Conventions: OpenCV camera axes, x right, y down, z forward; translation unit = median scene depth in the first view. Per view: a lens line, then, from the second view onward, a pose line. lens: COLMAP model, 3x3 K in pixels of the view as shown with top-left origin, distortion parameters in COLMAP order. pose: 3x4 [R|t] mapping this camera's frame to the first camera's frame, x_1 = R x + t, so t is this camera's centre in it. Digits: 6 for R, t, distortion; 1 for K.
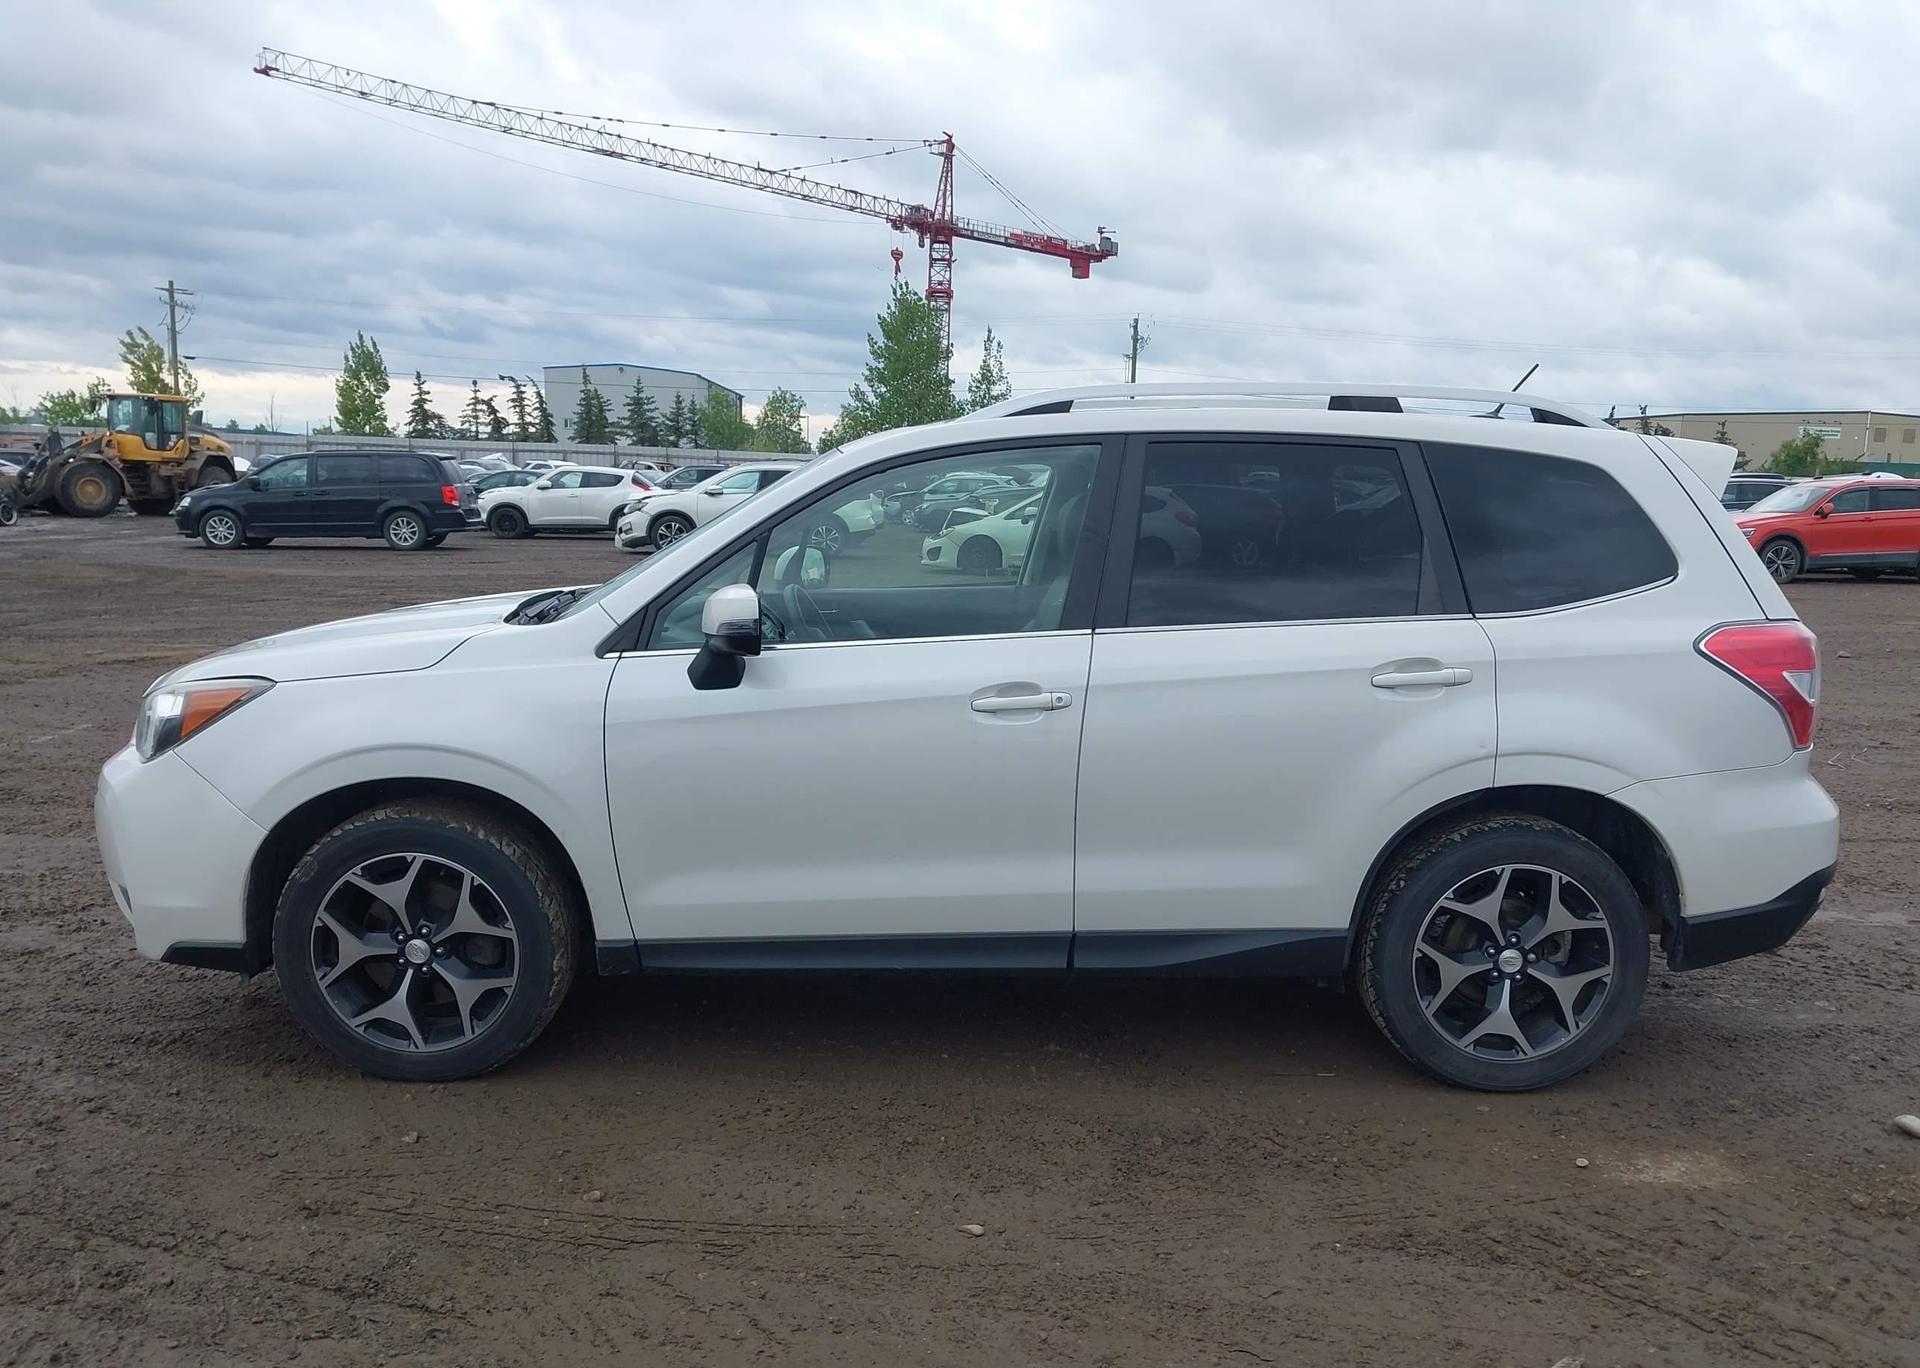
lens RADIAL K [[1550.4, 0, 960.0], [0, 1550.4, 684.0], [0, 0, 1]] dist [0.036640, -0.072444]
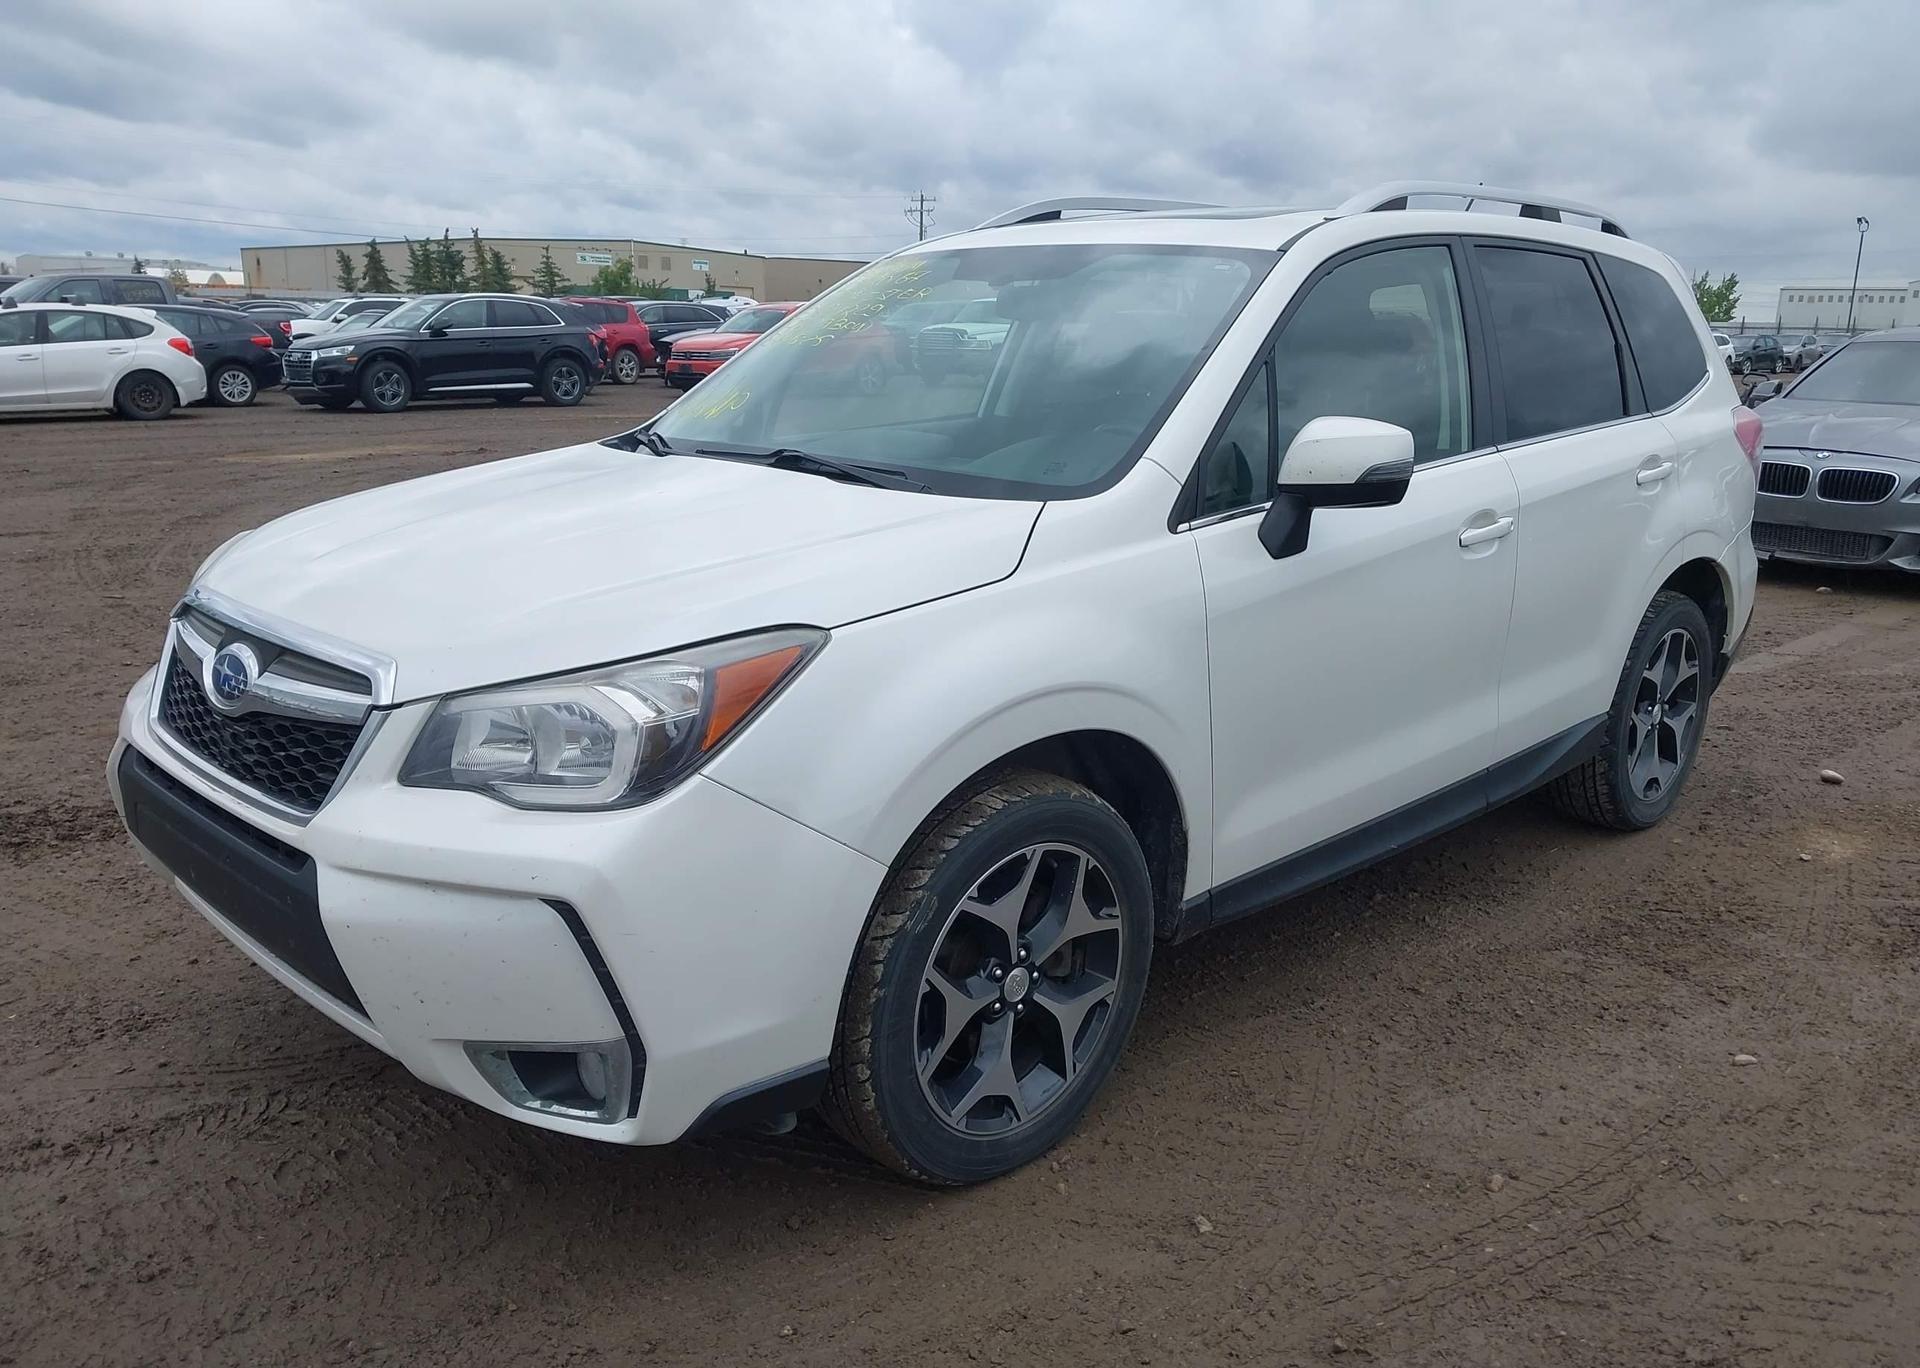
lens RADIAL K [[1550.4, 0, 960.0], [0, 1550.4, 684.0], [0, 0, 1]] dist [0.036640, -0.072444]
pose [[0.726532, -0.169549, 0.665886, -0.788184], [0.094558, 0.984530, 0.147513, -0.062814], [-0.680595, -0.044208, 0.731325, 0.508273]]
